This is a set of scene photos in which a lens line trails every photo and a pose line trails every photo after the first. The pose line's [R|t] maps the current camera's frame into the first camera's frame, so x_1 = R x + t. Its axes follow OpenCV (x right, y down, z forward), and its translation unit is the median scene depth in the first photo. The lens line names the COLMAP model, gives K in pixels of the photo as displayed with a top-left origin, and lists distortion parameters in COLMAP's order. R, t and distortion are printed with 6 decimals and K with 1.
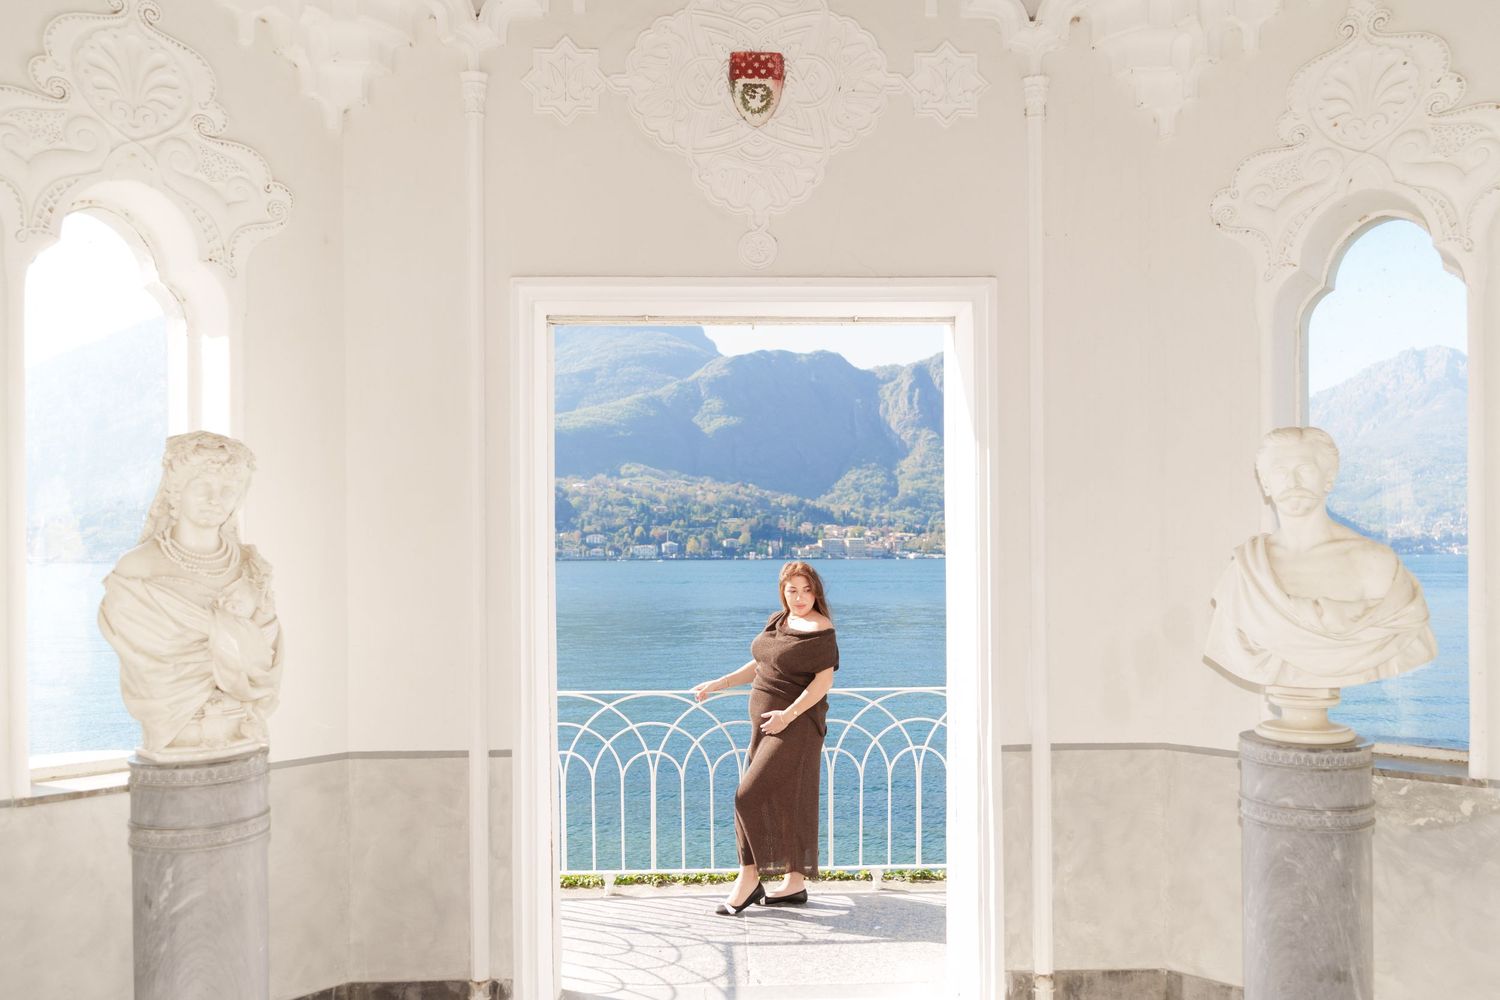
lens RADIAL K [[1107.7, 0, 766.9], [0, 1107.7, 536.2], [0, 0, 1]] dist [0.002030, -0.028843]
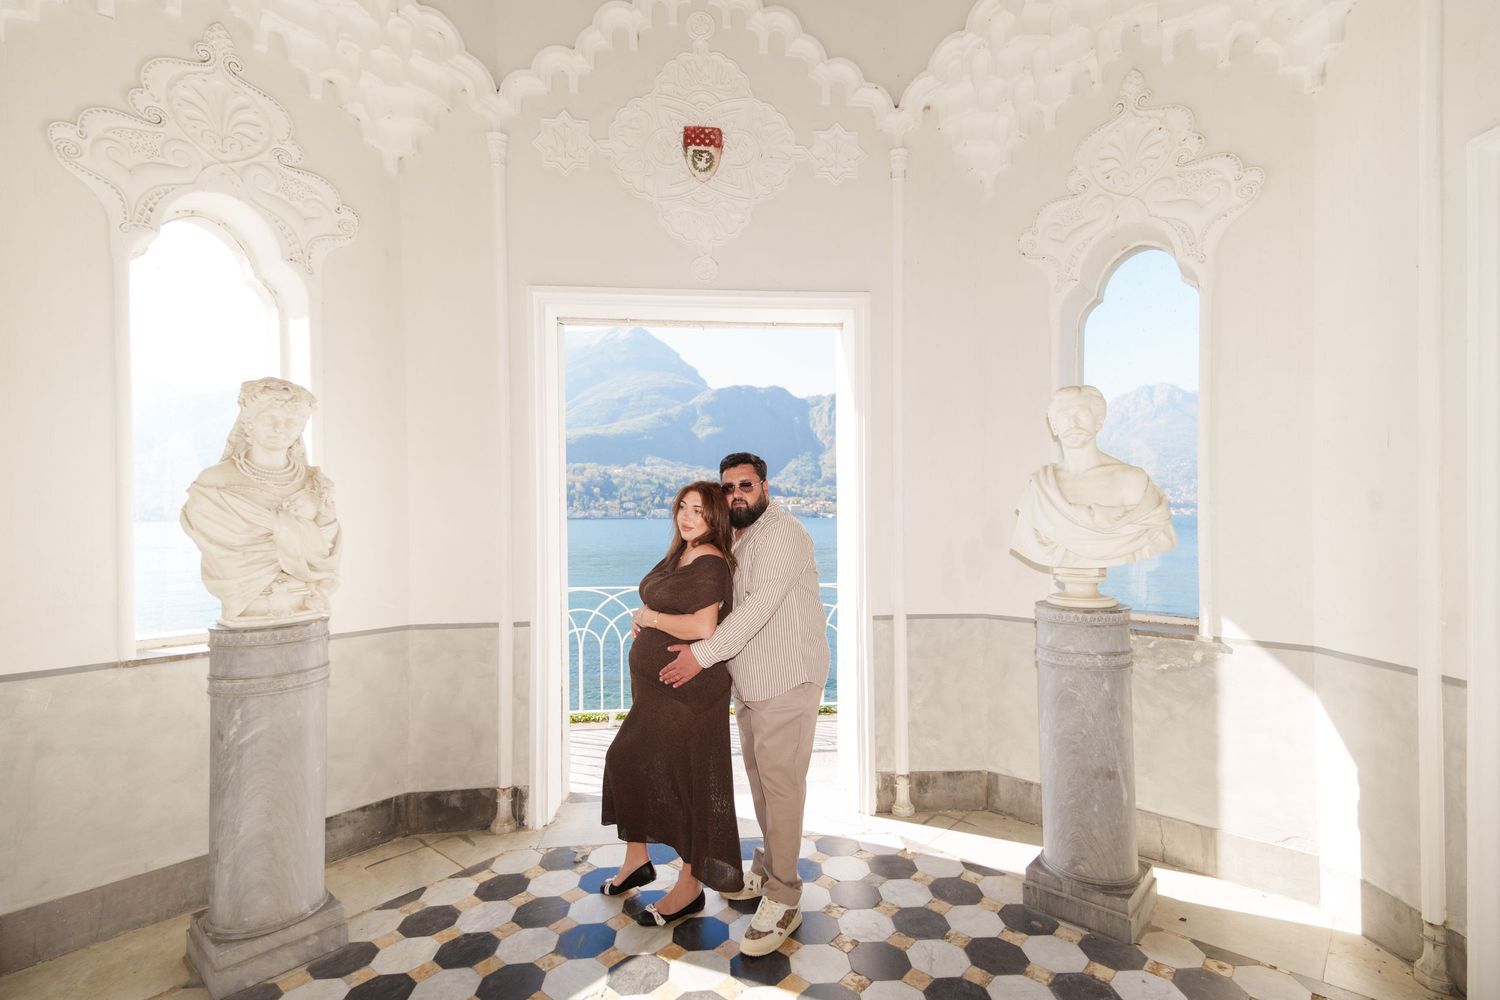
lens RADIAL K [[687.1, 0, 774.1], [0, 687.1, 513.3], [0, 0, 1]] dist [0.079847, -0.035383]
pose [[0.999043, 0.000137, 0.043741, 0.042790], [-0.000387, 0.999984, 0.005704, 0.049603], [-0.043739, -0.005716, 0.999027, 0.100204]]
